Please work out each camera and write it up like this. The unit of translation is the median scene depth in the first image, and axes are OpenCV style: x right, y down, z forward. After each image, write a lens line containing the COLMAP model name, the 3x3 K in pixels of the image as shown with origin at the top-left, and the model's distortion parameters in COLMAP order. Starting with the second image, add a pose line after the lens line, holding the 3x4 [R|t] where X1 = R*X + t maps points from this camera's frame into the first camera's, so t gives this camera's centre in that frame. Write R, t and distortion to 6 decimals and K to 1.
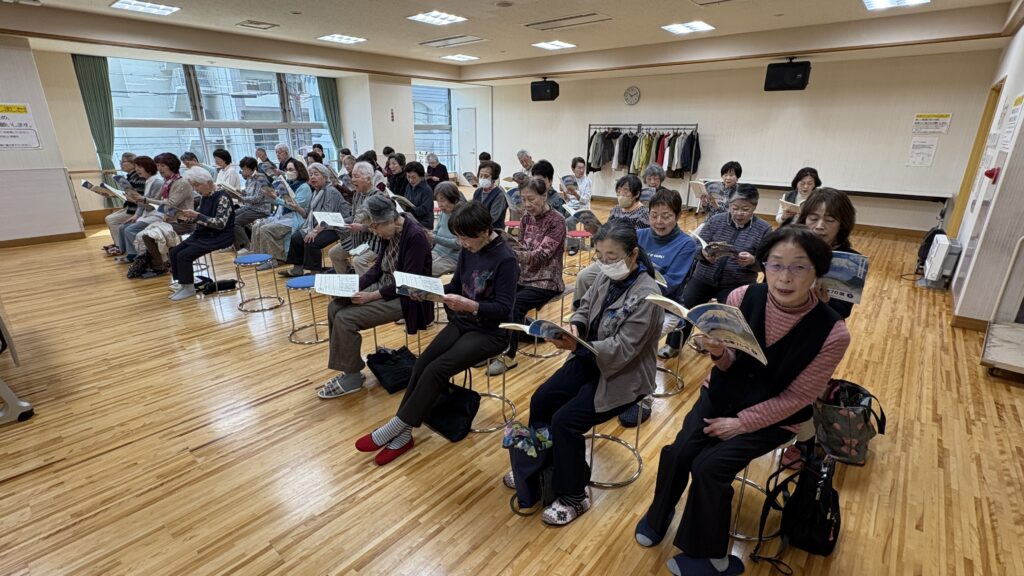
lens RADIAL K [[478.5, 0, 512.0], [0, 478.5, 288.0], [0, 0, 1]] dist [0.003231, 0.000115]
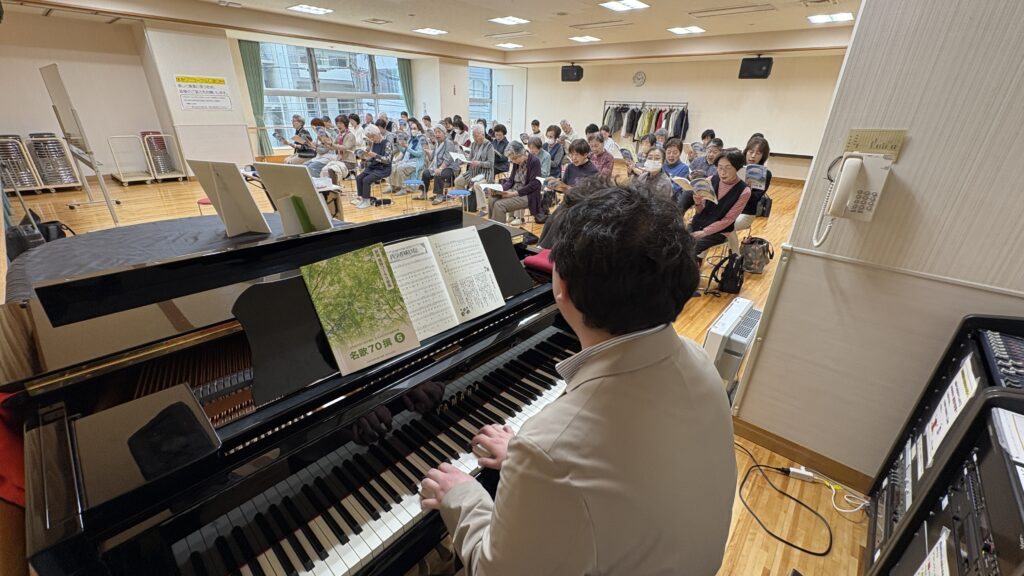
lens RADIAL K [[409.6, 0, 512.0], [0, 409.6, 288.0], [0, 0, 1]] dist [0.000992, 0.000235]
pose [[0.999680, 0.025070, -0.003461, -0.088054], [-0.024580, 0.994361, 0.103157, 0.068475], [0.006028, -0.103039, 0.994659, -0.200618]]
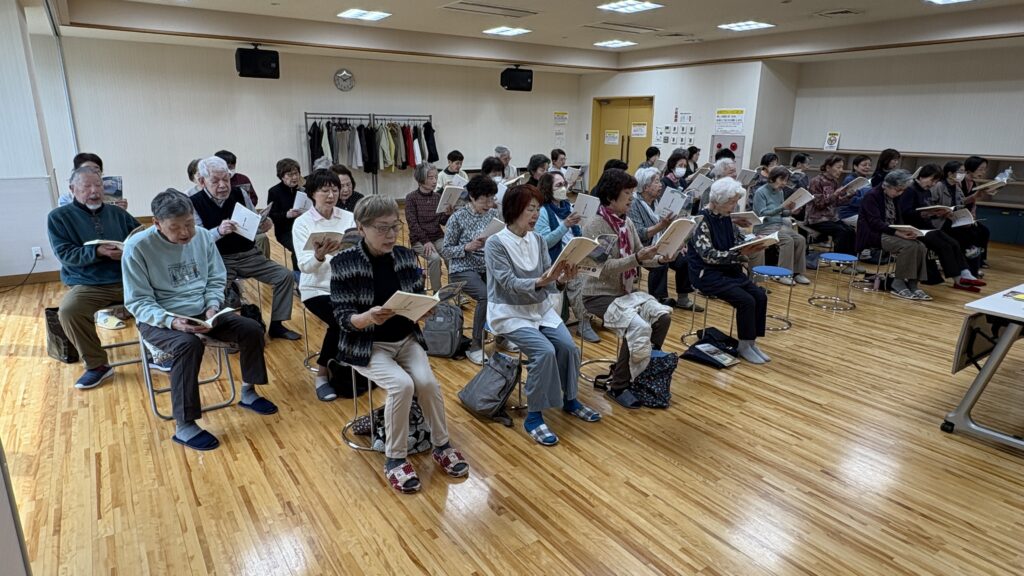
lens RADIAL K [[591.8, 0, 512.0], [0, 591.8, 288.0], [0, 0, 1]] dist [-0.004077, -0.000381]
pose [[0.247170, -0.256036, 0.934533, -0.811144], [0.299537, 0.937409, 0.177601, -0.171466], [-0.921512, 0.236030, 0.308392, 0.542977]]
